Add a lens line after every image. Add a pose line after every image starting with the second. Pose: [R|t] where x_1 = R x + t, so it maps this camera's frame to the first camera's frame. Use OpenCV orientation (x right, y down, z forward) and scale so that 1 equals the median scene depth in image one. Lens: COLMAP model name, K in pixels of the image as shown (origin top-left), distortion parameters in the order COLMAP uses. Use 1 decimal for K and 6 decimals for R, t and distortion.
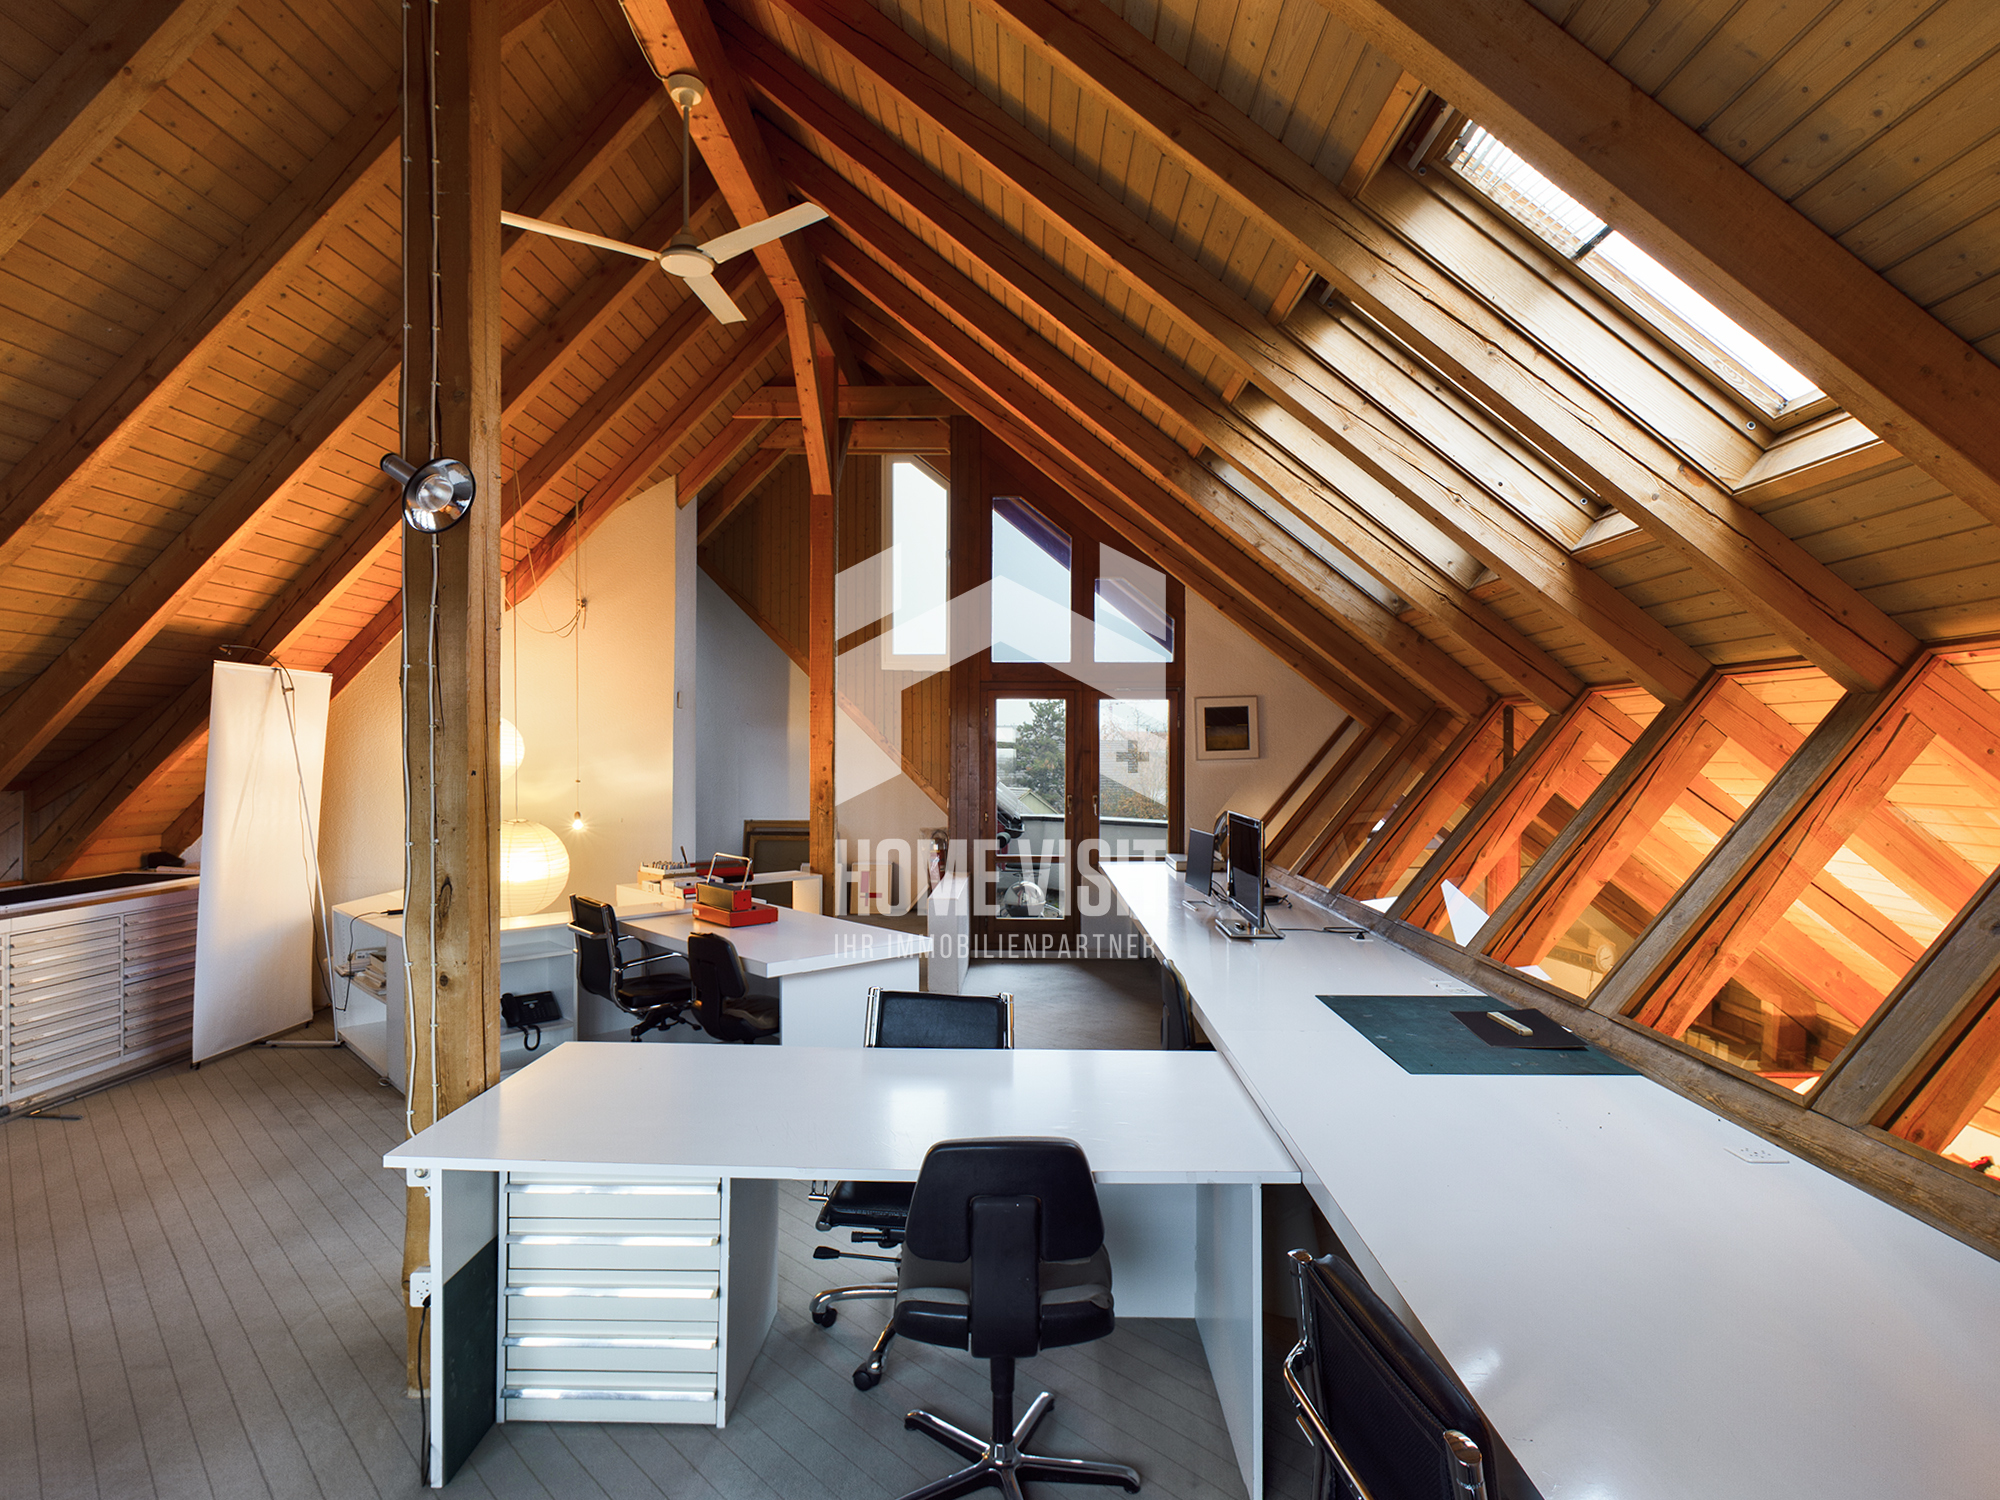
lens RADIAL K [[1072.5, 0, 1000.0], [0, 1072.5, 750.0], [0, 0, 1]] dist [-0.000788, 0.000192]
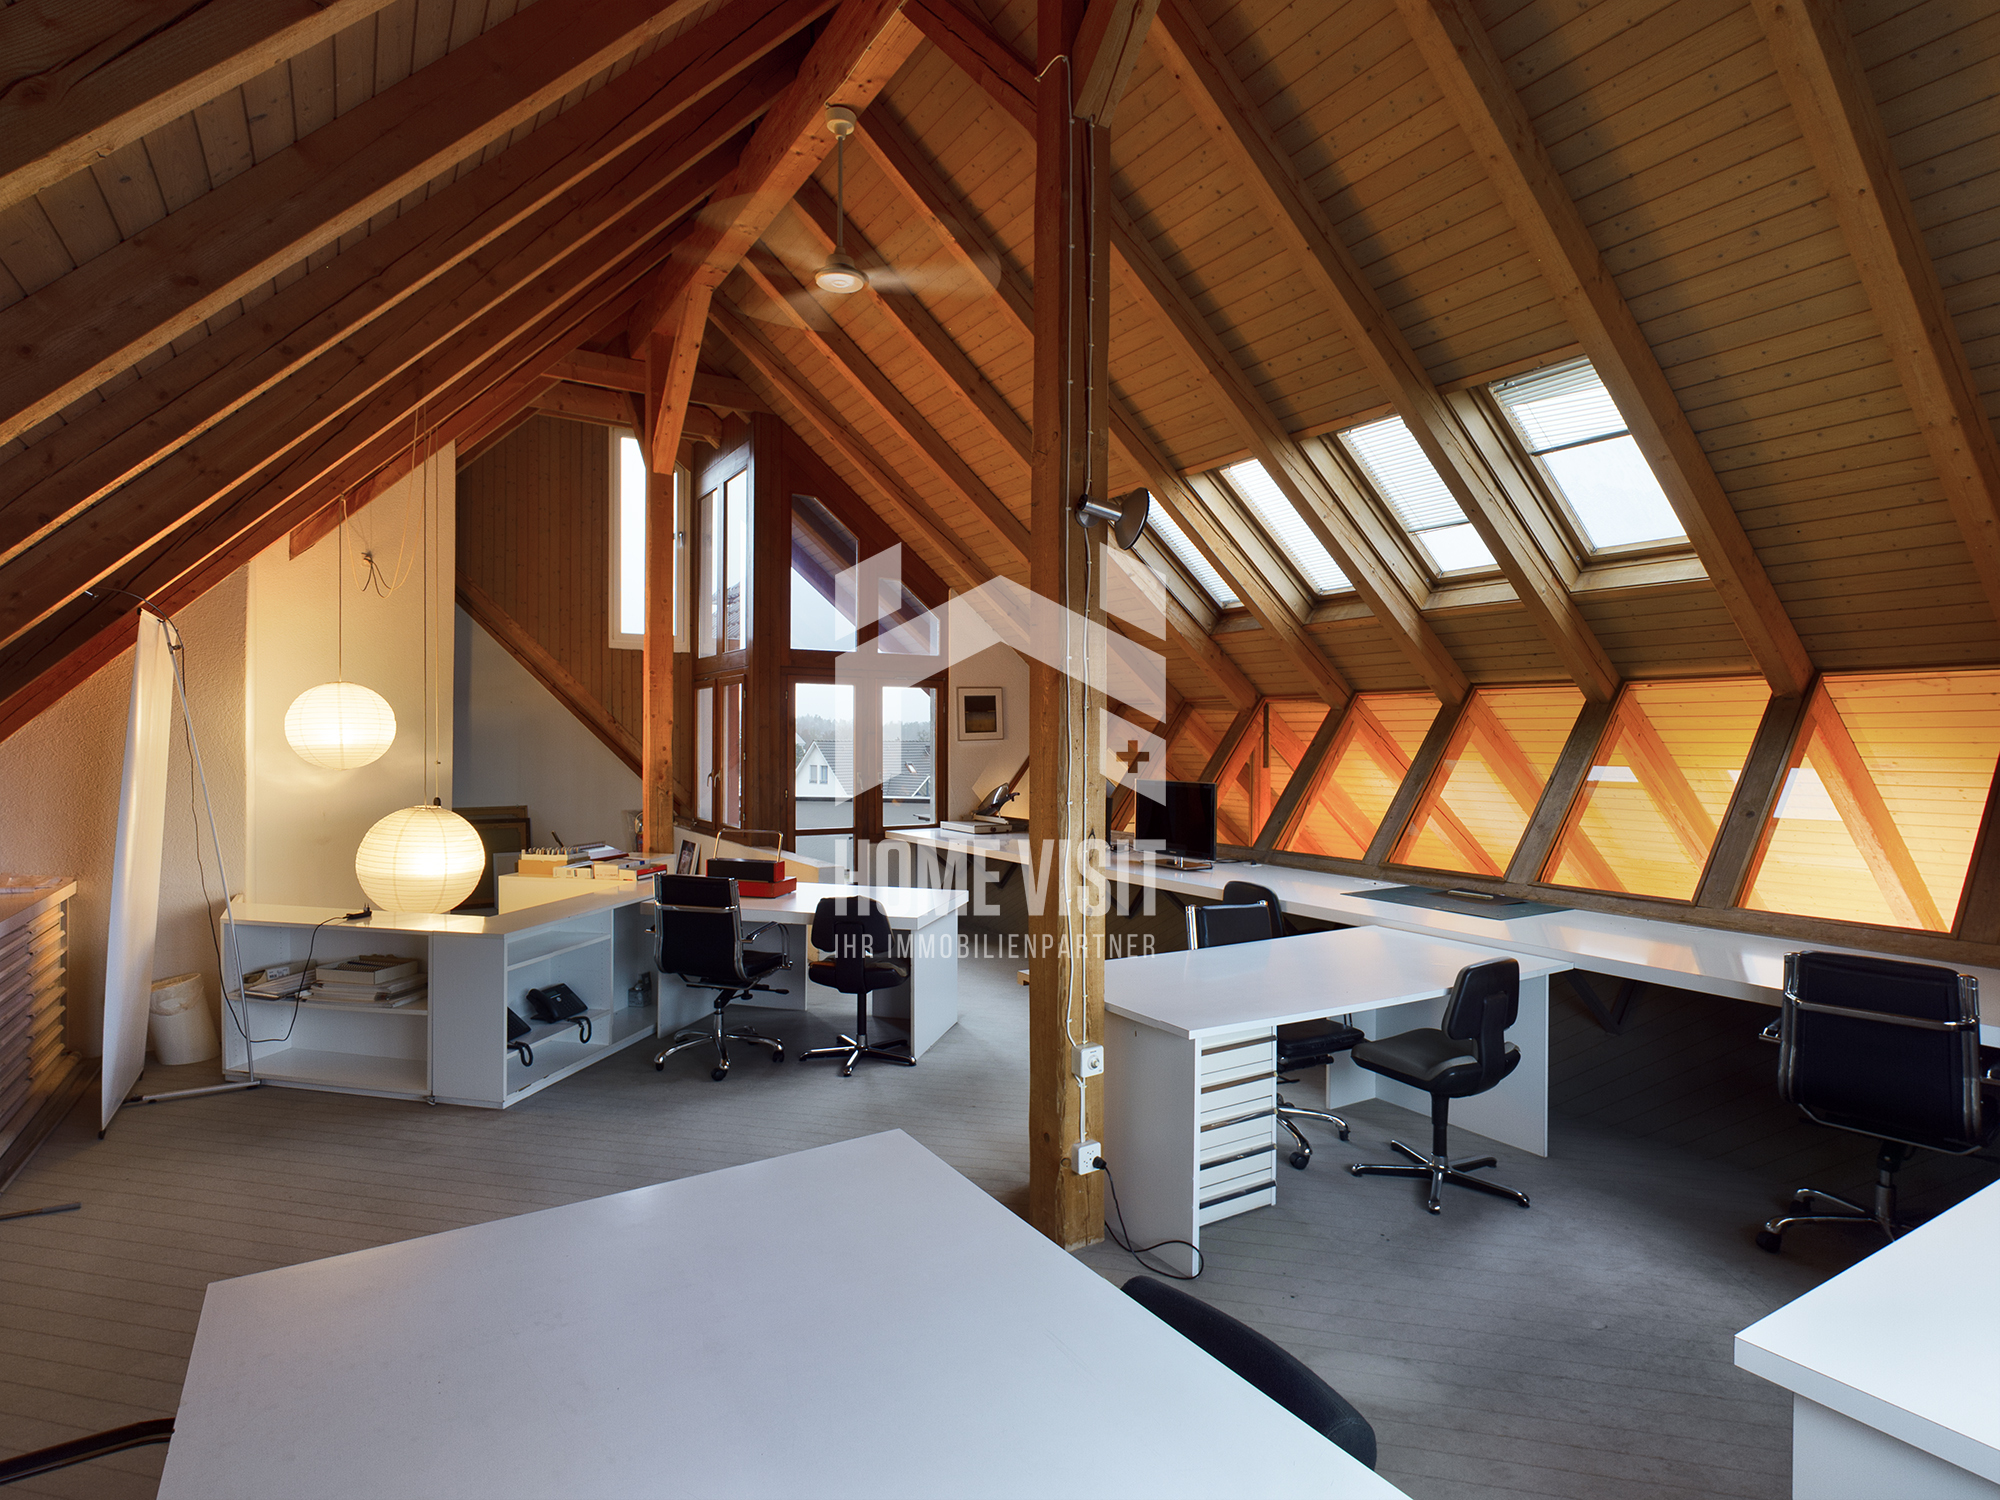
lens RADIAL K [[1051.8, 0, 998.6], [0, 1051.8, 732.4], [0, 0, 1]] dist [-0.000597, -0.000008]
pose [[0.835327, 0.007215, 0.549705, -0.650895], [-0.005654, 0.999974, -0.004533, 0.007350], [-0.549724, 0.000679, 0.835346, 0.019111]]
